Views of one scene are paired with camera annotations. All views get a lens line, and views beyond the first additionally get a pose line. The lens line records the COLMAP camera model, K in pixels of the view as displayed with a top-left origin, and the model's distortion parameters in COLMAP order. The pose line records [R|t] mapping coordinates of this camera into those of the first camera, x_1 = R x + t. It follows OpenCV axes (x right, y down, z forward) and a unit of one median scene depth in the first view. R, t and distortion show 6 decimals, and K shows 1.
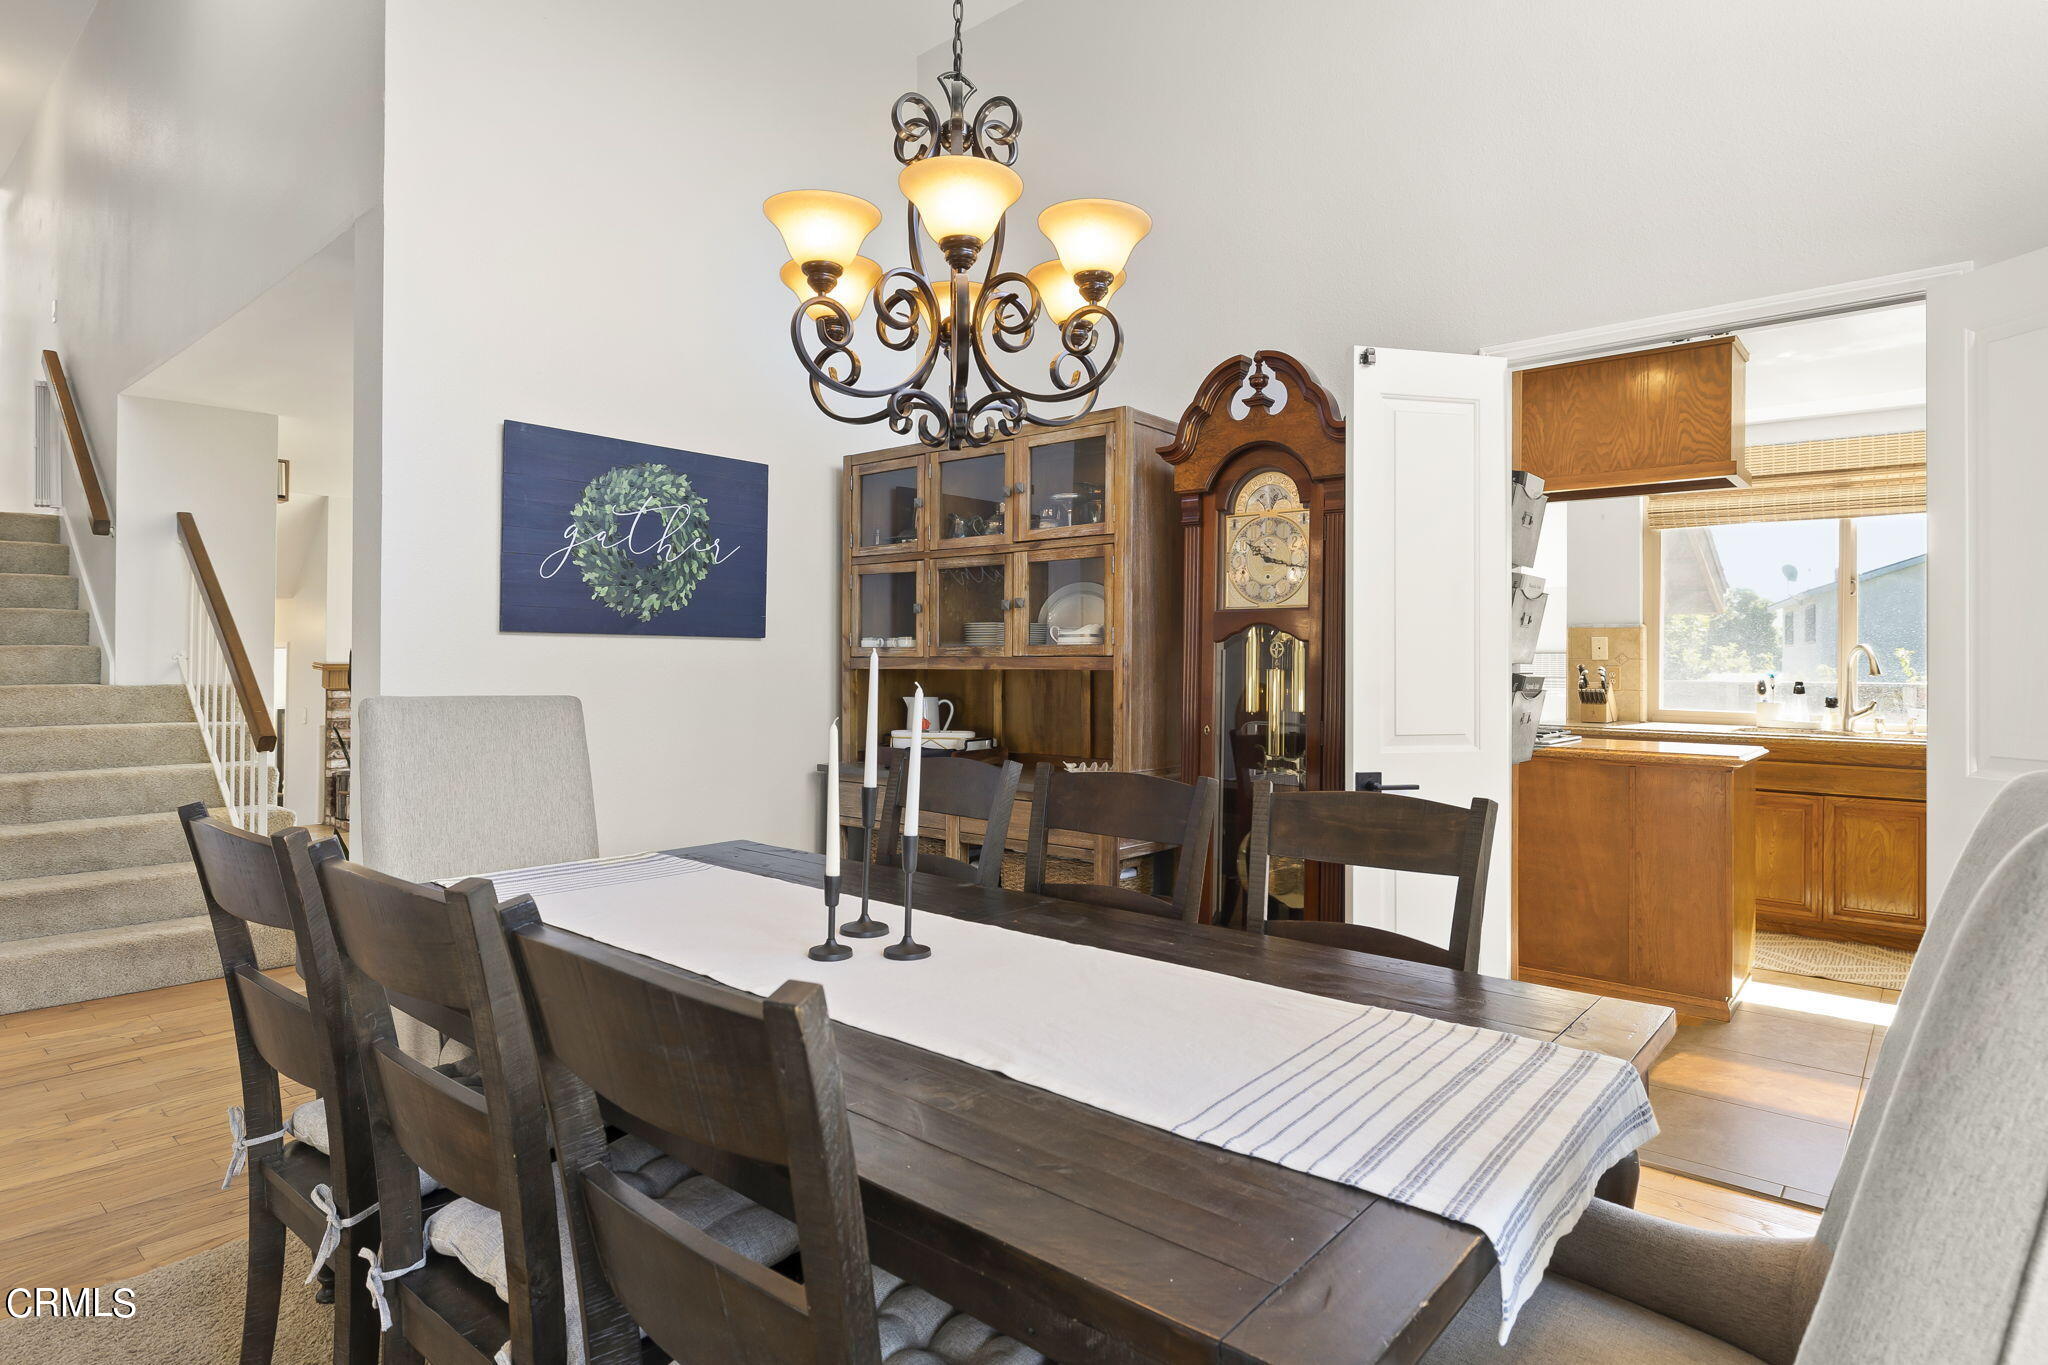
lens RADIAL K [[1081.3, 0, 1018.7], [0, 1081.3, 658.2], [0, 0, 1]] dist [0.001201, 0.000067]
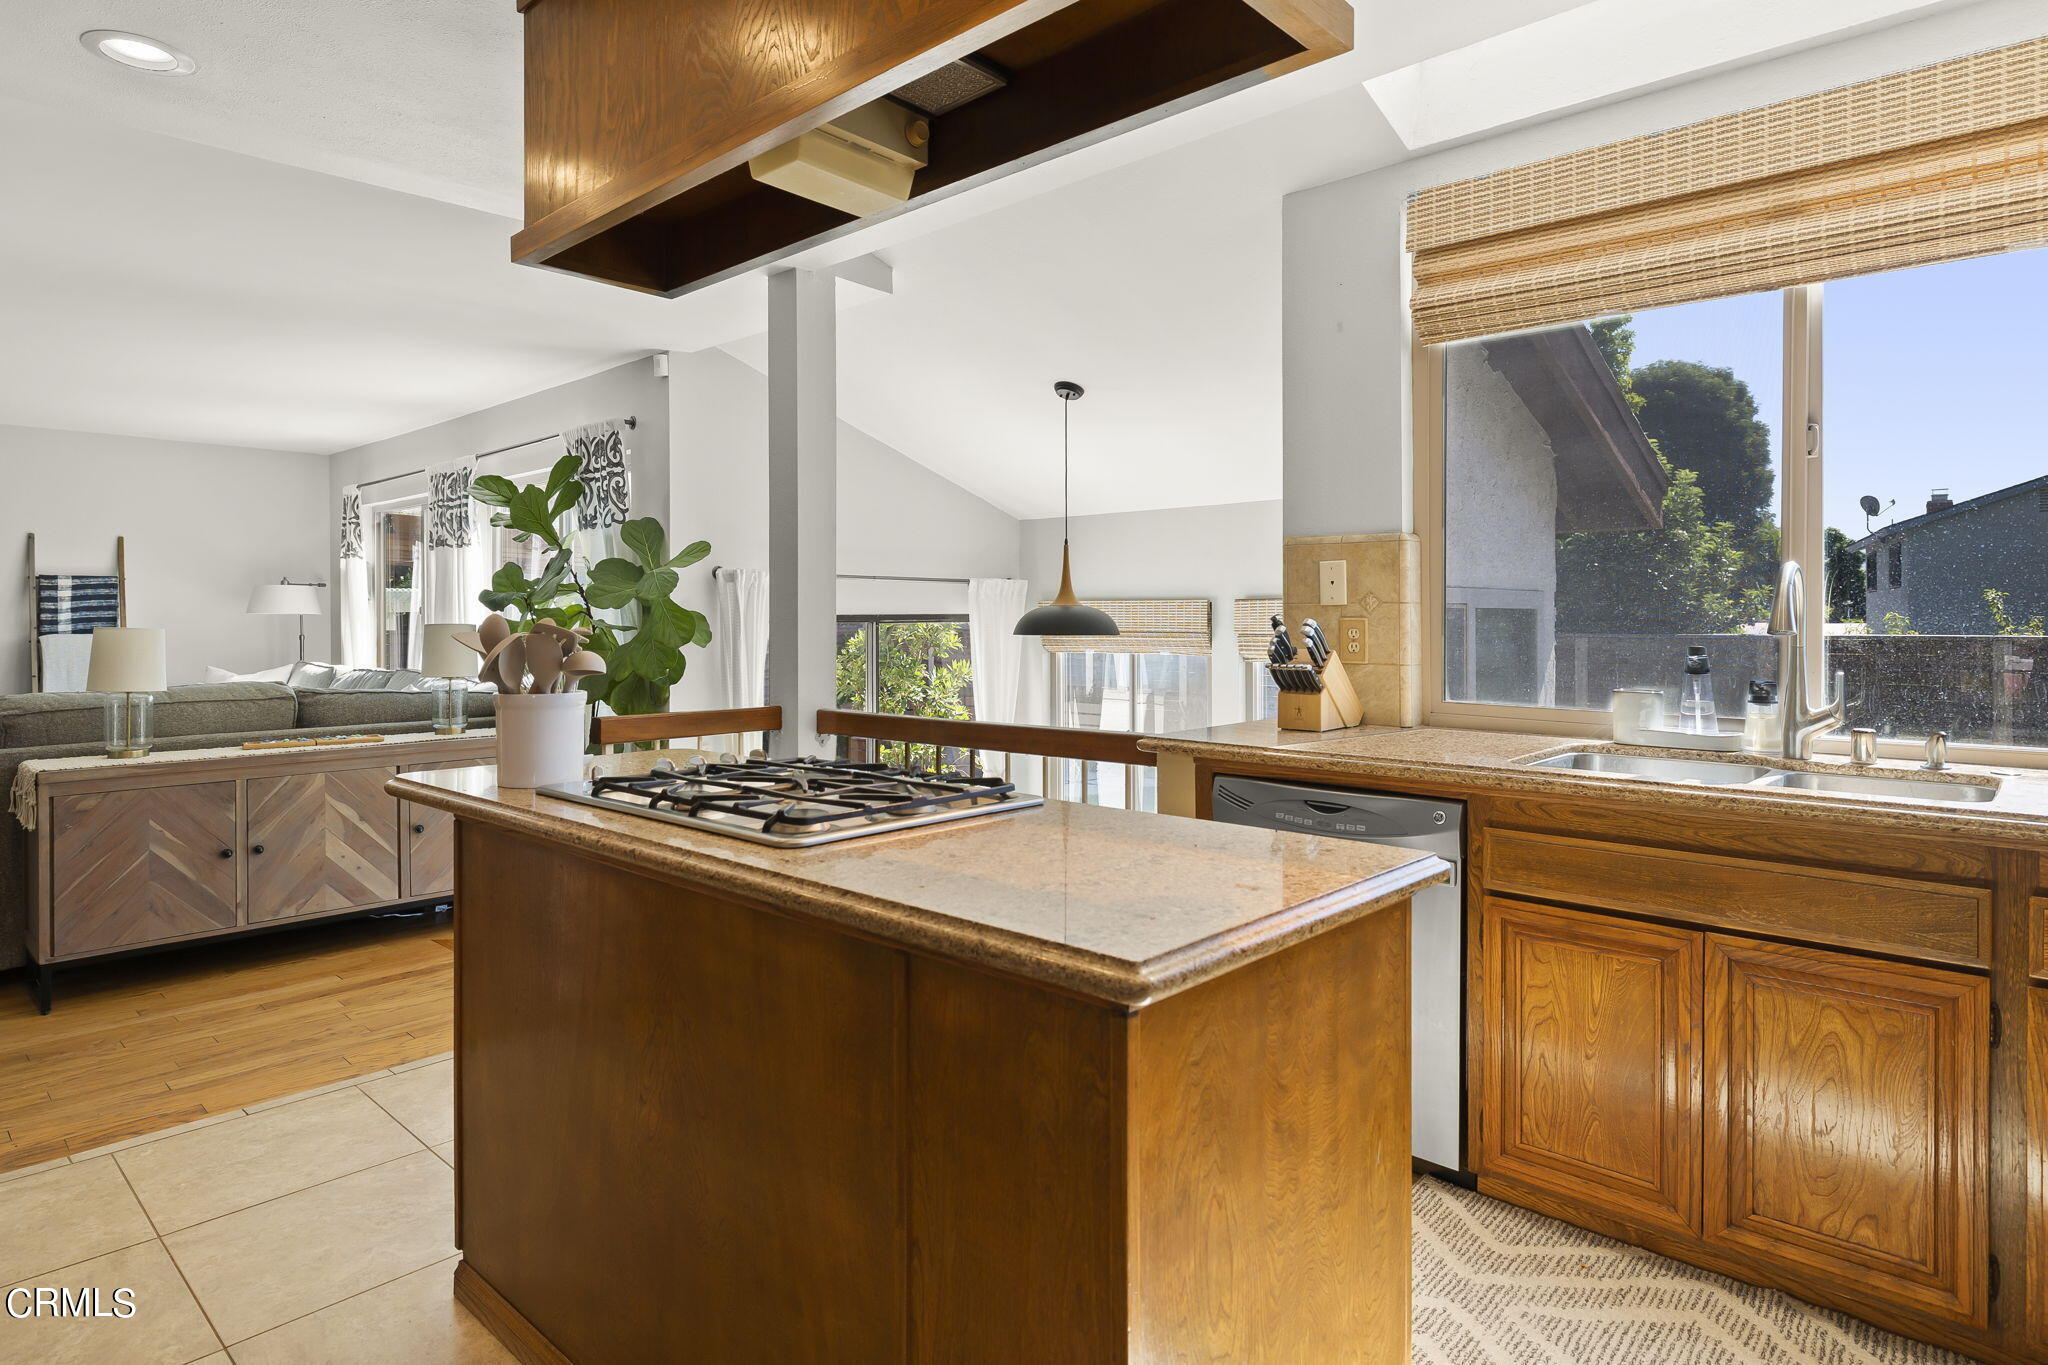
lens RADIAL K [[1118.2, 0, 1013.4], [0, 1118.2, 626.5], [0, 0, 1]] dist [-0.003578, -0.000937]
pose [[0.998850, -0.009617, -0.046960, 0.776791], [0.010096, 0.999899, 0.009964, 0.008885], [0.046860, -0.010427, 0.998847, 0.875985]]
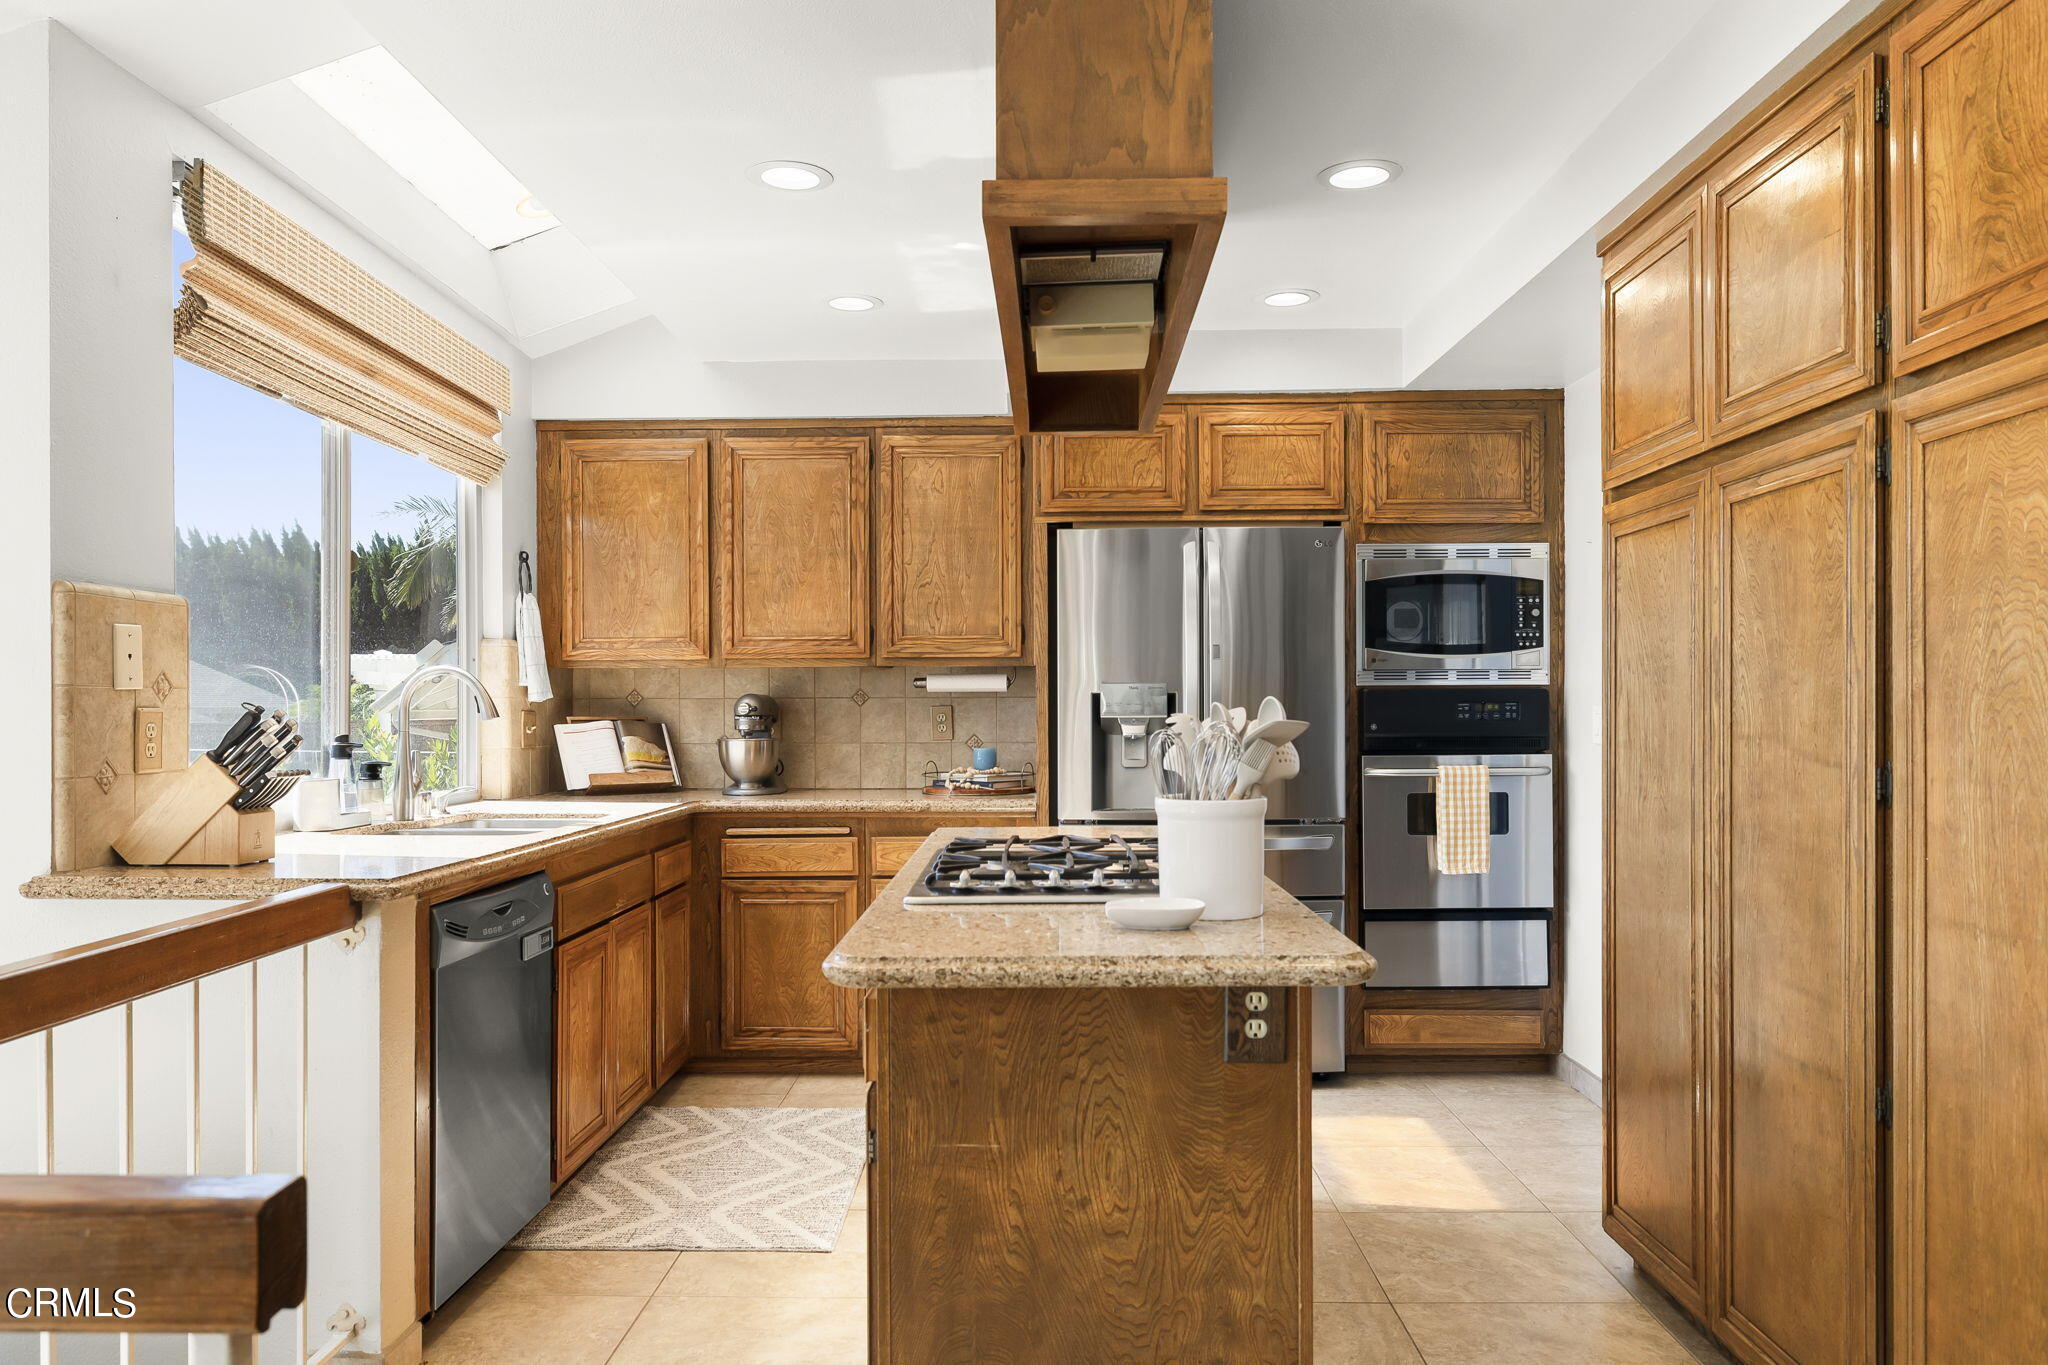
lens RADIAL K [[1412.6, 0, 1019.7], [0, 1412.6, 705.6], [0, 0, 1]] dist [-0.000041, -0.000011]
pose [[-0.623316, -0.008485, 0.781924, -0.008146], [-0.005131, 0.999964, 0.006760, 0.003664], [-0.781953, 0.000201, -0.623337, 2.017617]]
